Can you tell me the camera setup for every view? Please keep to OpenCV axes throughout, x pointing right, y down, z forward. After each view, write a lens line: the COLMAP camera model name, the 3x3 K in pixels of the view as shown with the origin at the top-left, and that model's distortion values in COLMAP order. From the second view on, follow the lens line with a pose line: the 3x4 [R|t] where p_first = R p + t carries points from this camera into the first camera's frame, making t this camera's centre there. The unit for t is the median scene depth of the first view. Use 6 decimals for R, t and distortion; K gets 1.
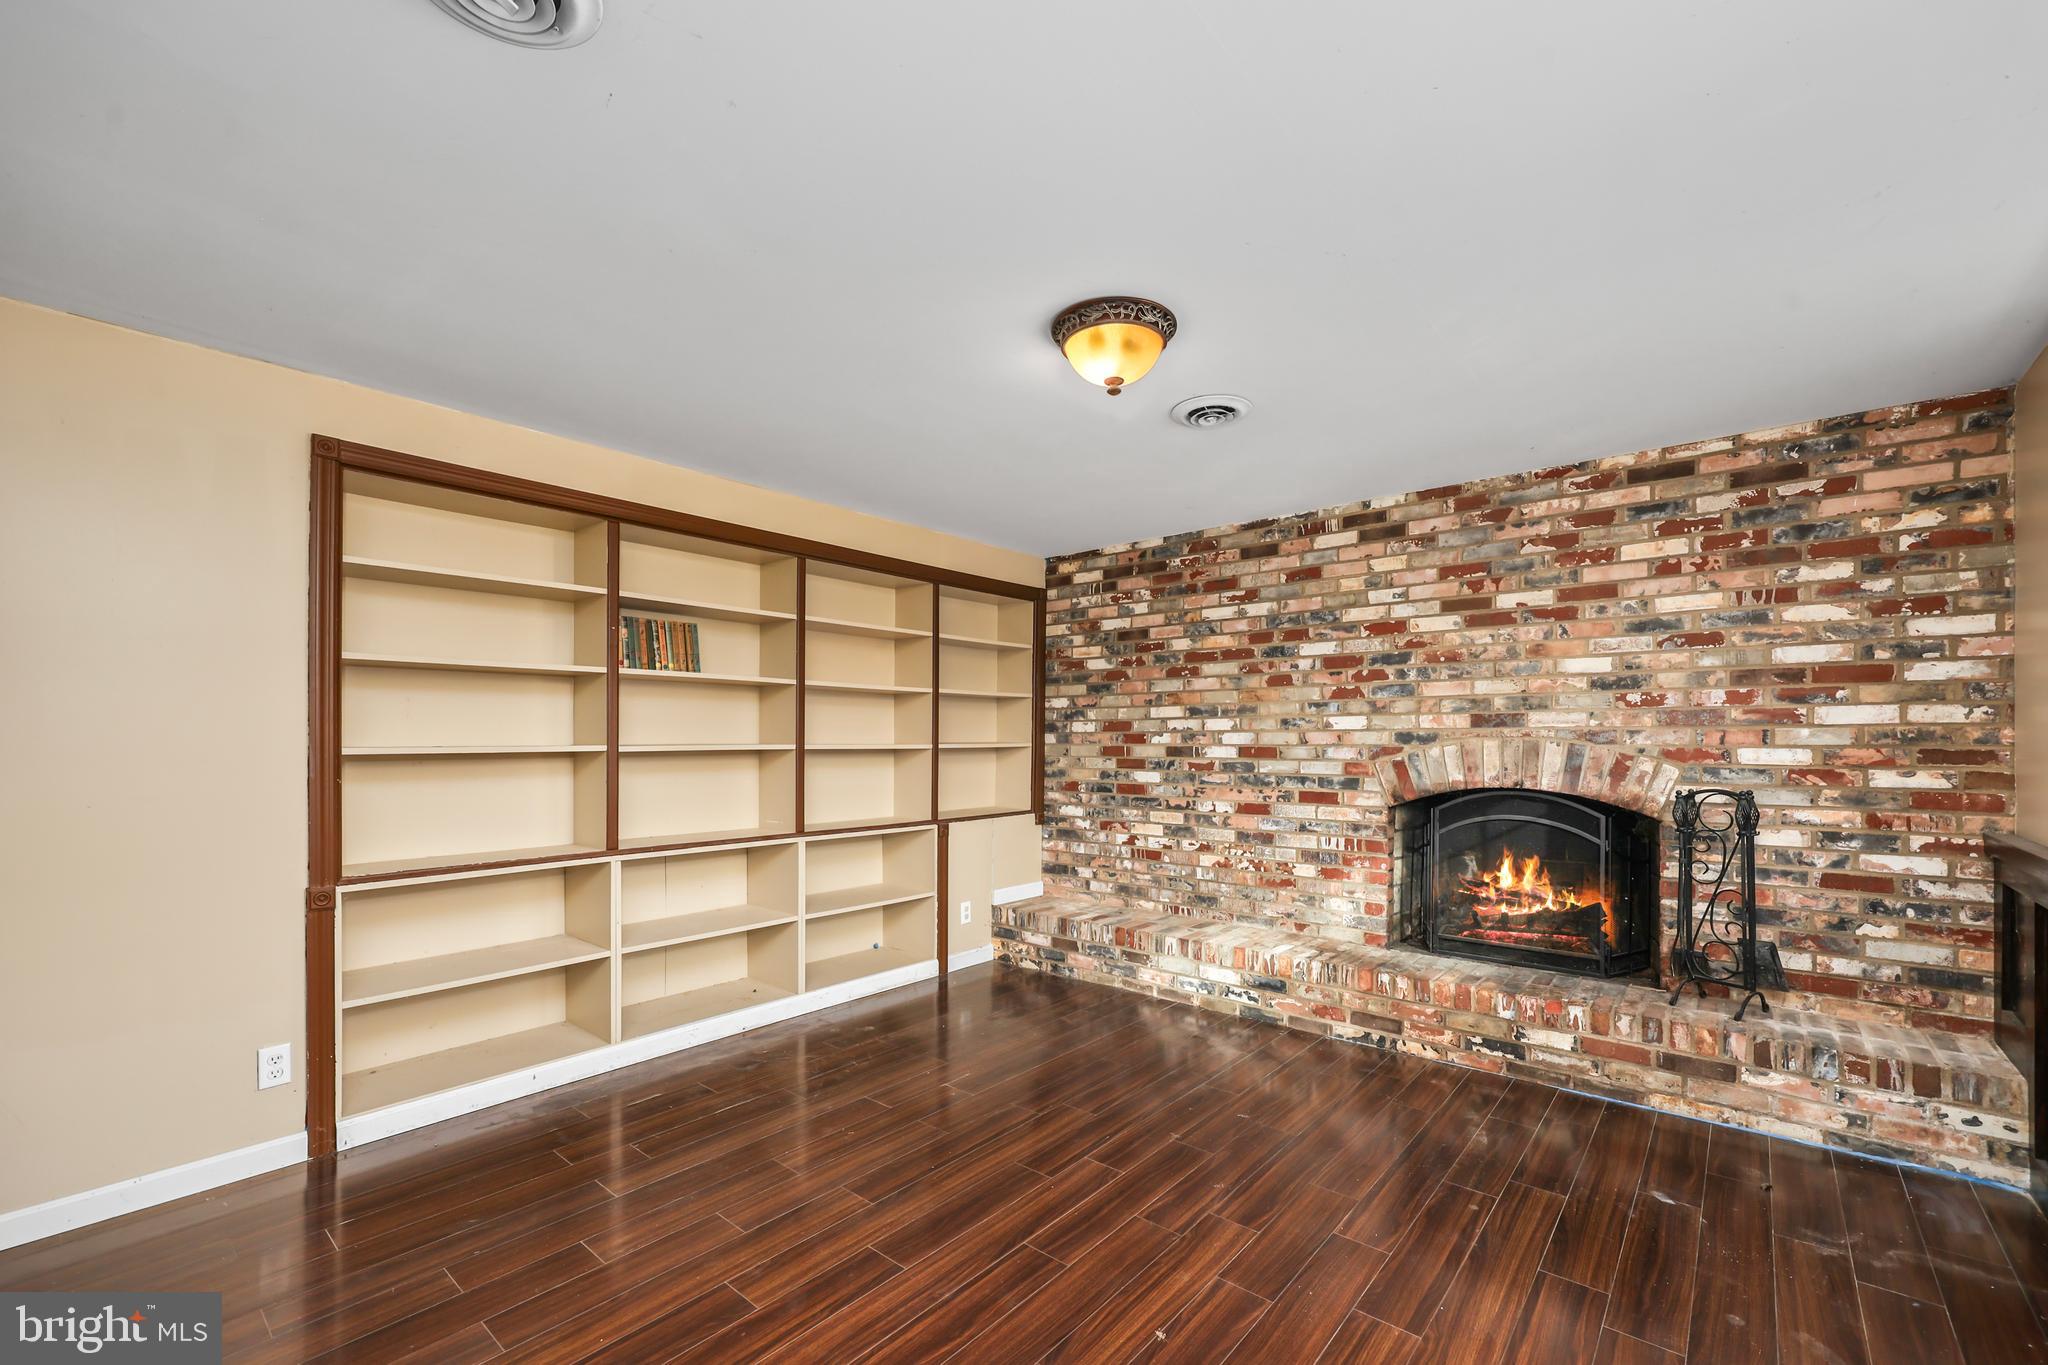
lens RADIAL K [[850.3, 0, 1013.2], [0, 850.3, 734.7], [0, 0, 1]] dist [0.001794, 0.000165]
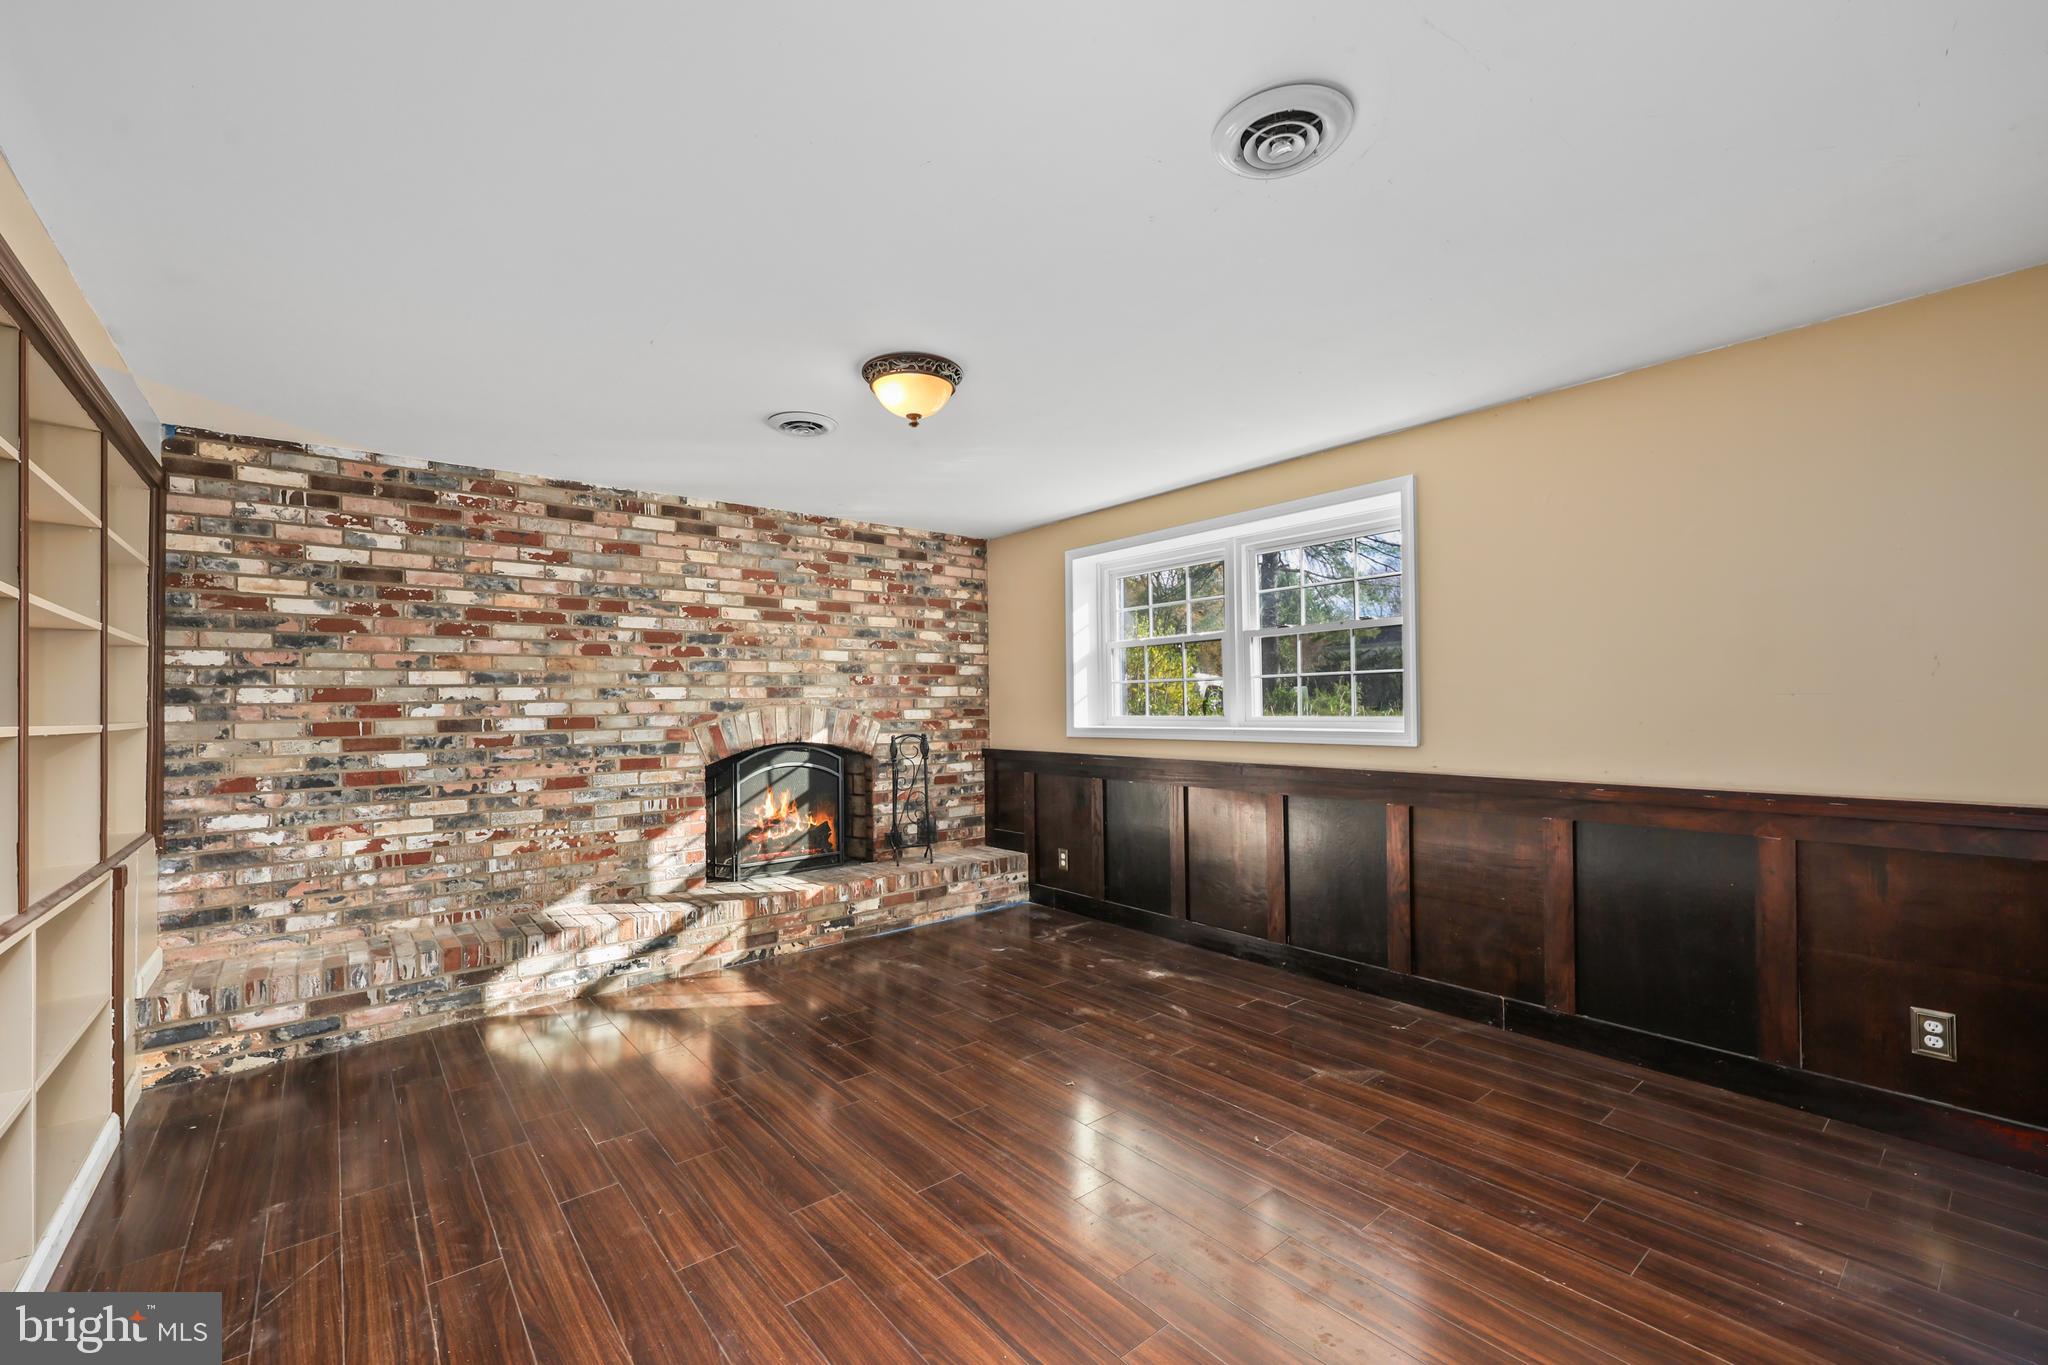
lens RADIAL K [[850.3, 0, 1042.1], [0, 850.3, 695.4], [0, 0, 1]] dist [0.001794, 0.000165]
pose [[0.156168, 0.007434, 0.987702, -0.679040], [0.009285, 0.999916, -0.008994, 0.003582], [-0.987687, 0.010575, 0.156086, 0.388298]]
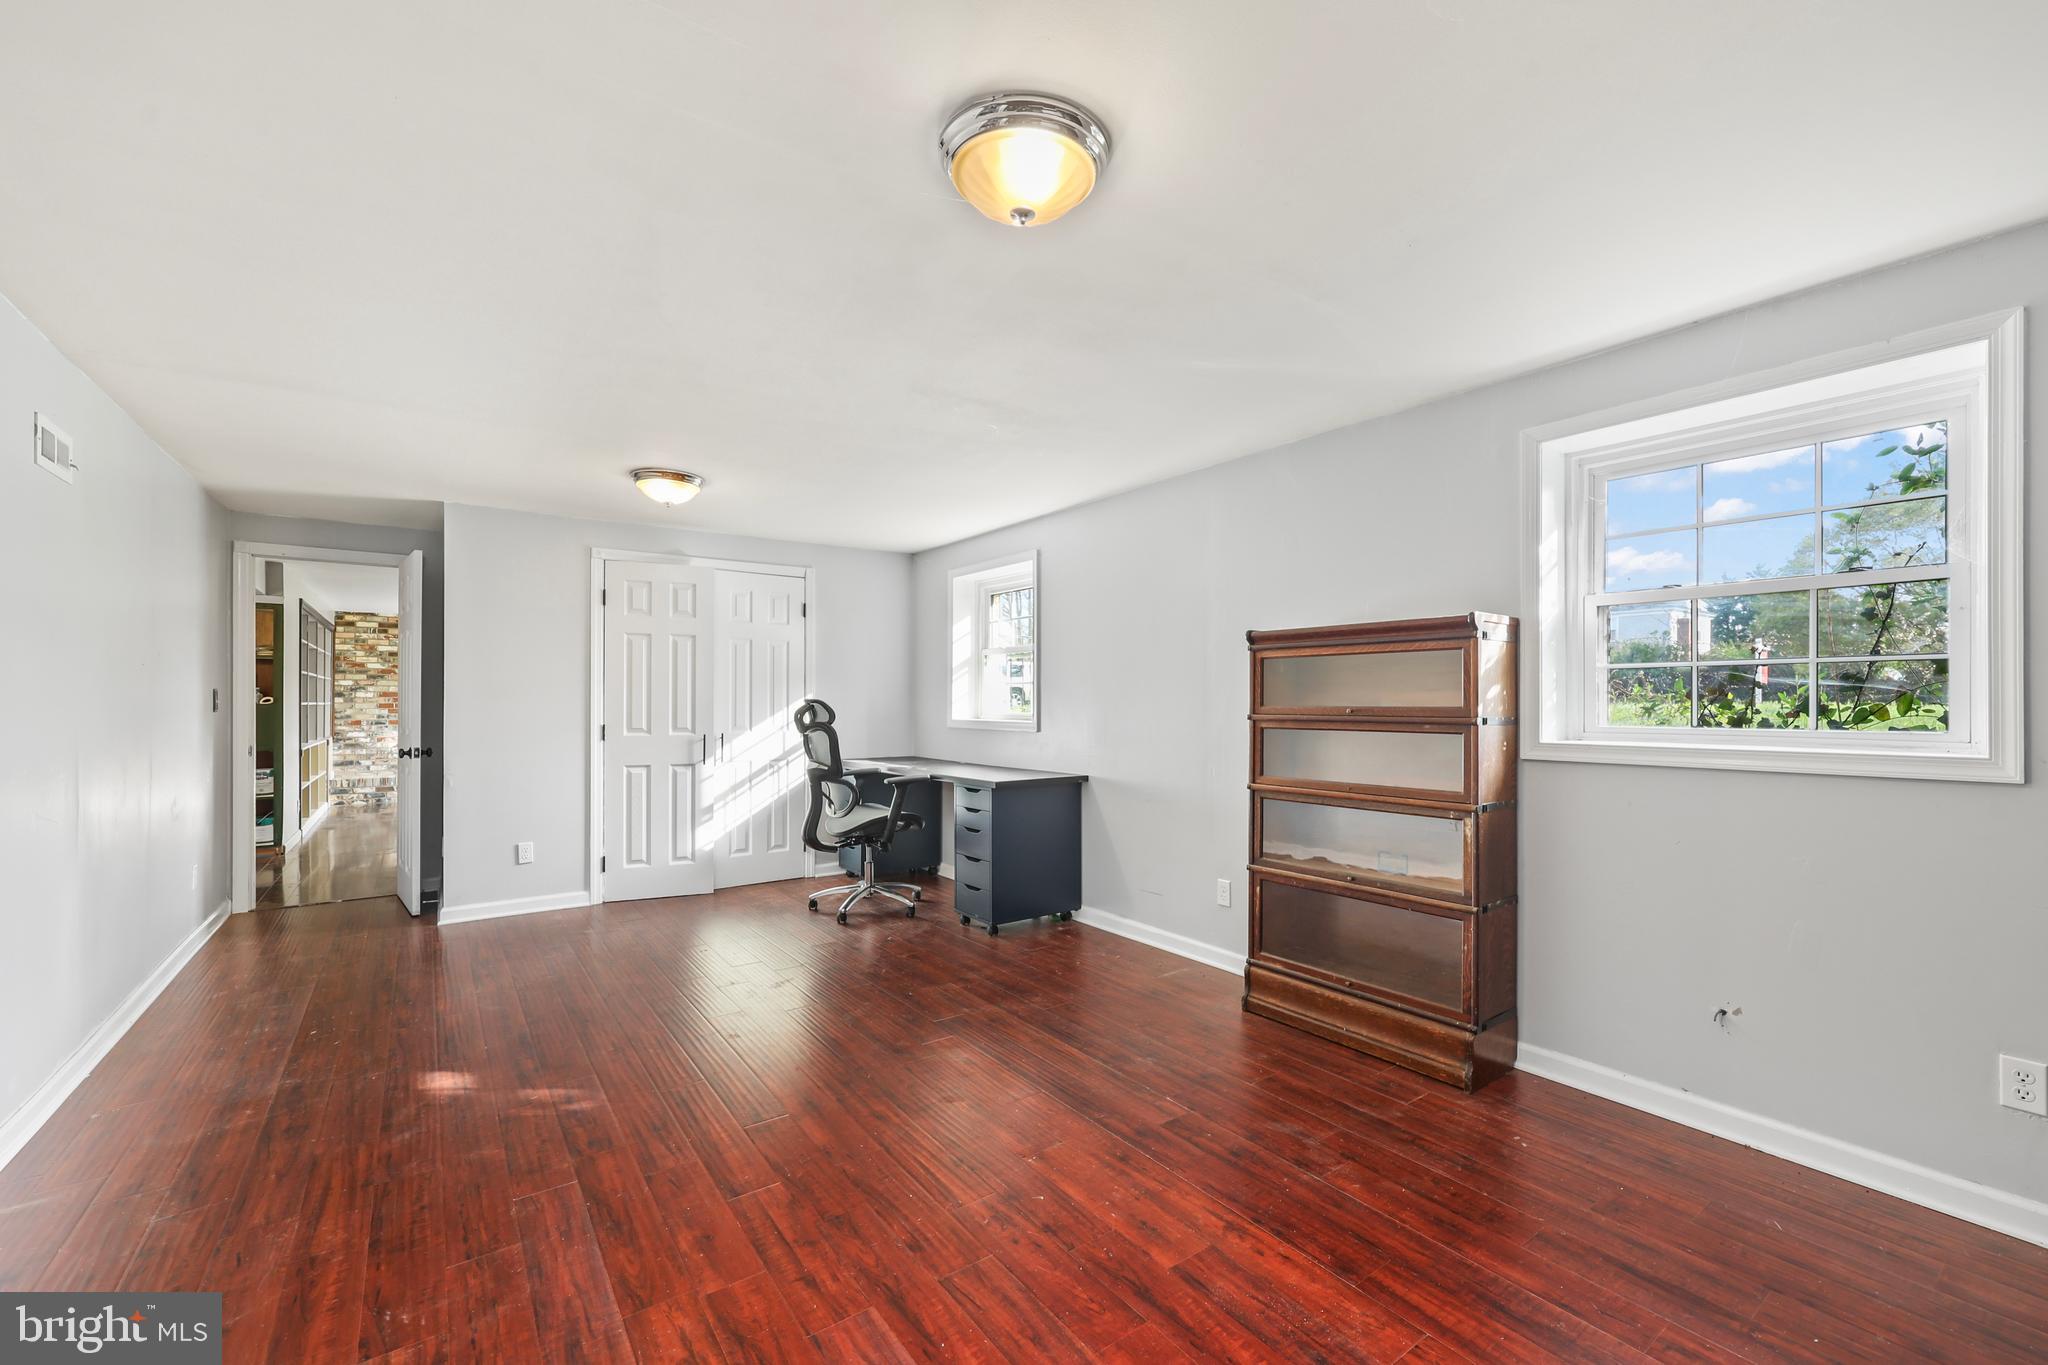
lens RADIAL K [[850.3, 0, 1060.2], [0, 850.3, 701.9], [0, 0, 1]] dist [0.001794, 0.000165]
pose [[0.214799, -0.001575, 0.976657, -2.244280], [-0.005424, 0.999981, 0.002805, -0.008874], [-0.976643, -0.005900, 0.214787, -1.602128]]
